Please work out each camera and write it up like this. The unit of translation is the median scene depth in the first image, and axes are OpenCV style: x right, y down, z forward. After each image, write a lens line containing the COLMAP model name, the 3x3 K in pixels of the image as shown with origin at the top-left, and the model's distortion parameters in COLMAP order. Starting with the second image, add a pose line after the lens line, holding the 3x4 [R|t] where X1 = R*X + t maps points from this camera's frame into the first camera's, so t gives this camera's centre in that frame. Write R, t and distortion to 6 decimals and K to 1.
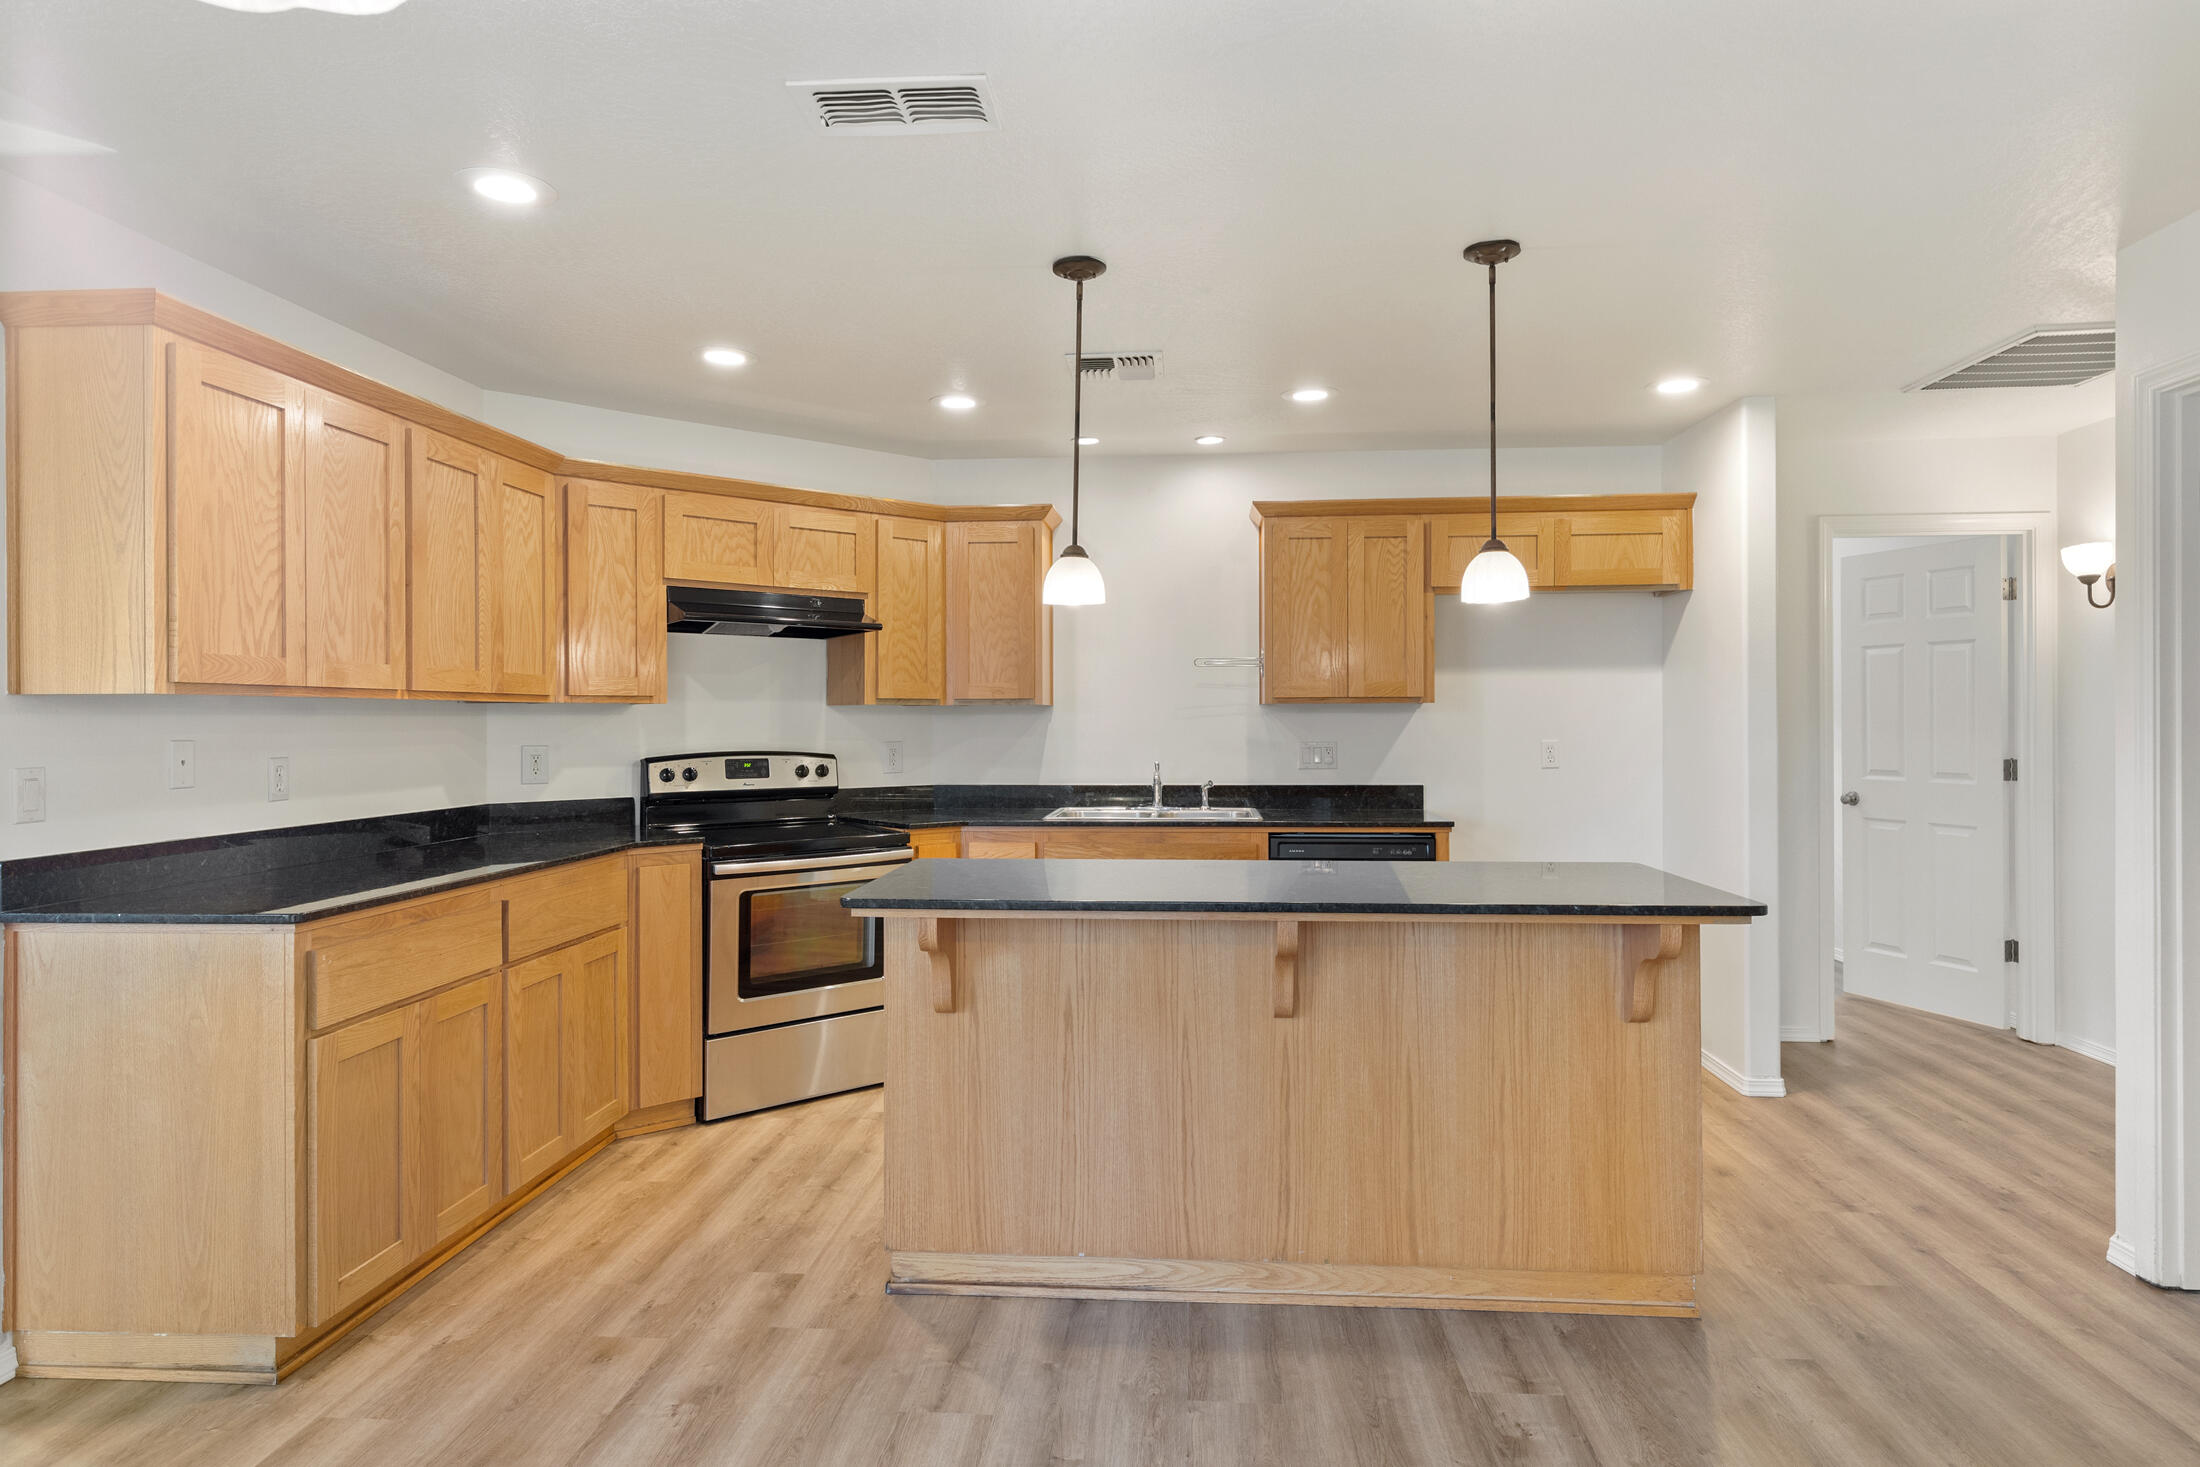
lens RADIAL K [[1248.4, 0, 1102.1], [0, 1248.4, 719.9], [0, 0, 1]] dist [0.005536, 0.000482]
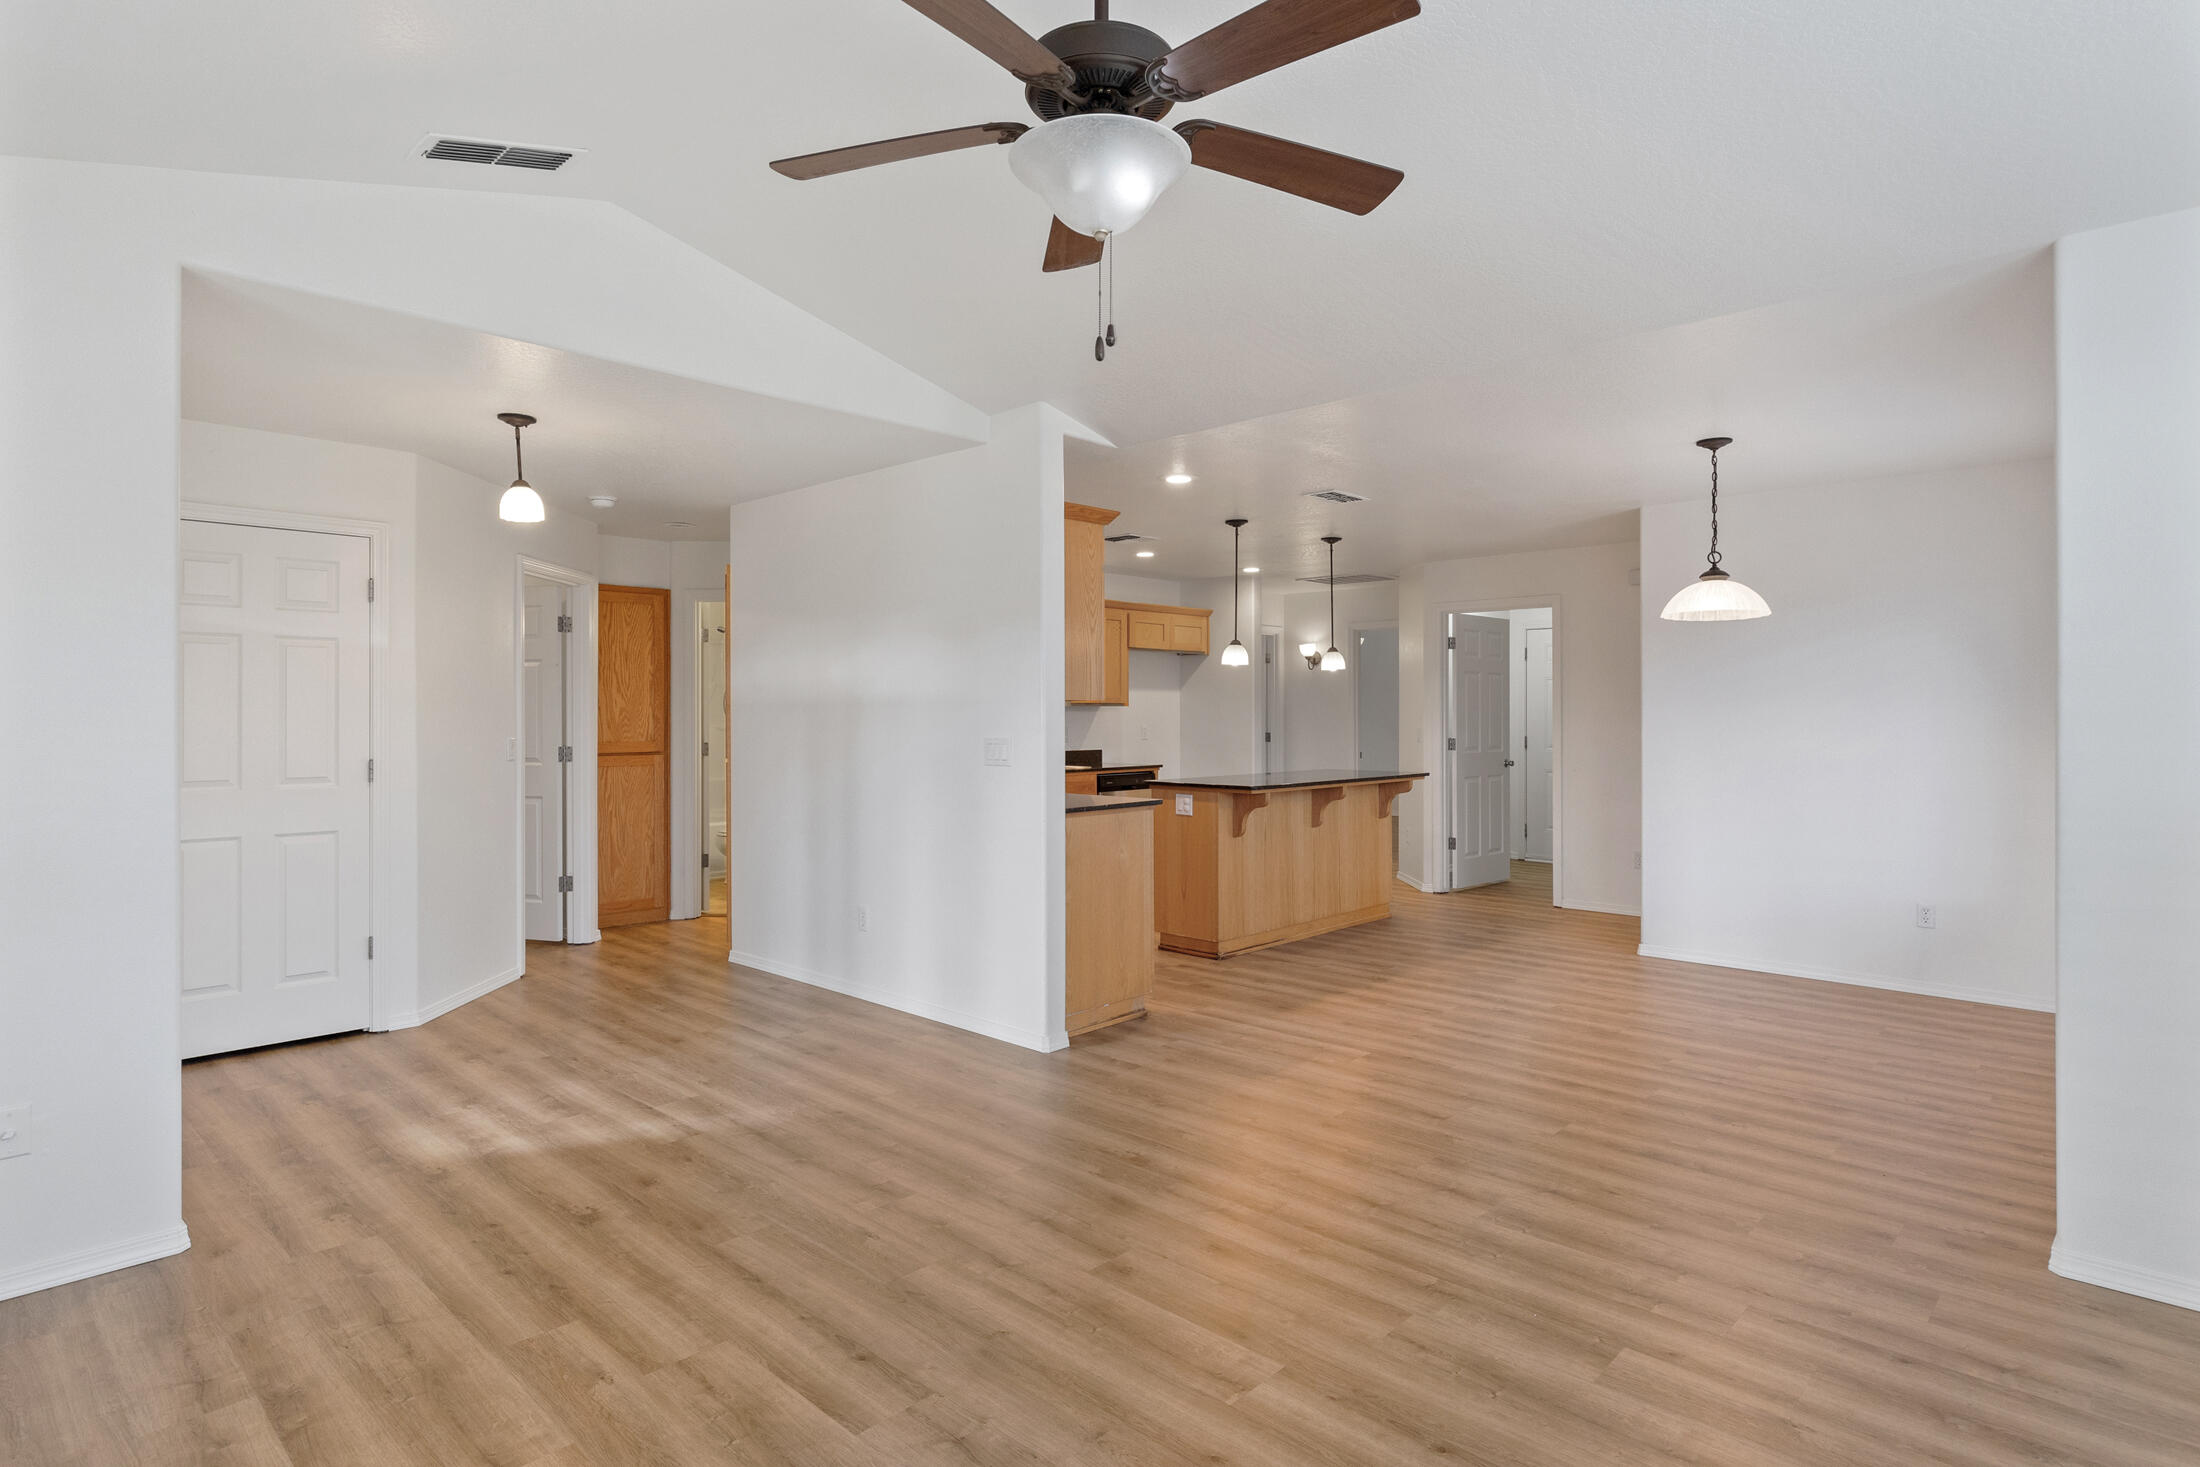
lens RADIAL K [[1158.2, 0, 1100.0], [0, 1158.2, 733.5], [0, 0, 1]] dist [0.000665, 0.000160]
pose [[0.633805, -0.011357, 0.773409, -2.022911], [0.000993, 0.999903, 0.013869, 0.006057], [-0.773492, -0.008022, 0.633755, -0.197631]]
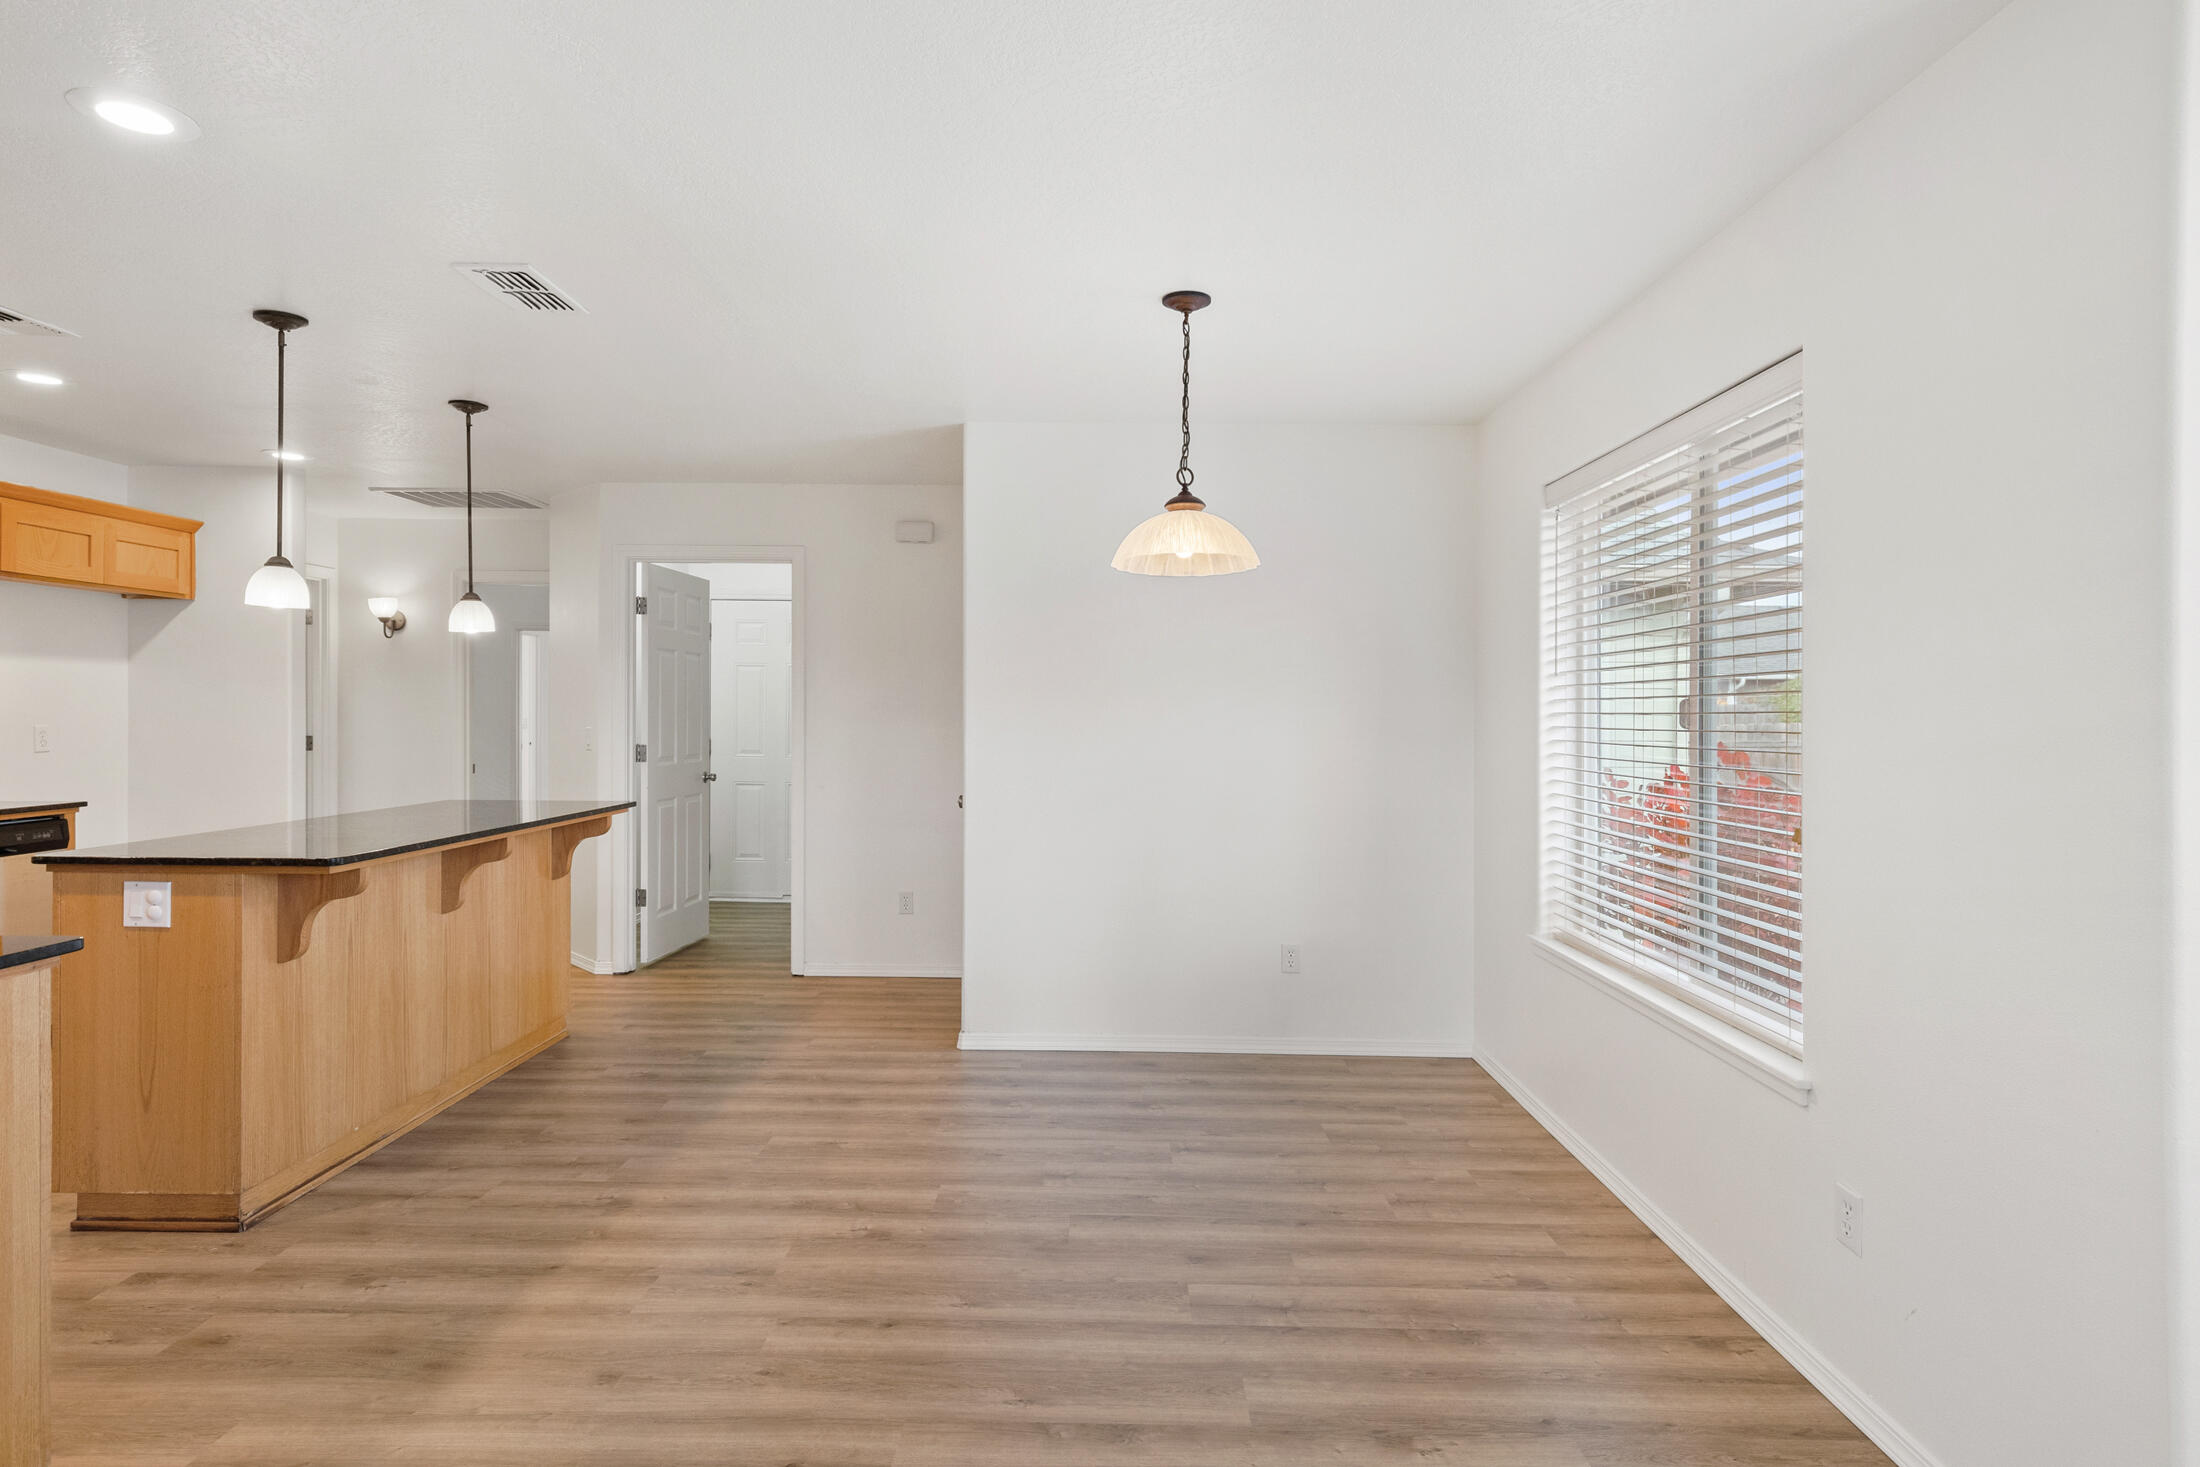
lens RADIAL K [[1196.0, 0, 1103.6], [0, 1196.0, 723.5], [0, 0, 1]] dist [0.002515, 0.000641]
pose [[-0.069618, -0.007389, 0.997546, -1.292357], [-0.006812, 0.999953, 0.006932, 0.003195], [-0.997550, -0.006312, -0.069665, 0.333613]]
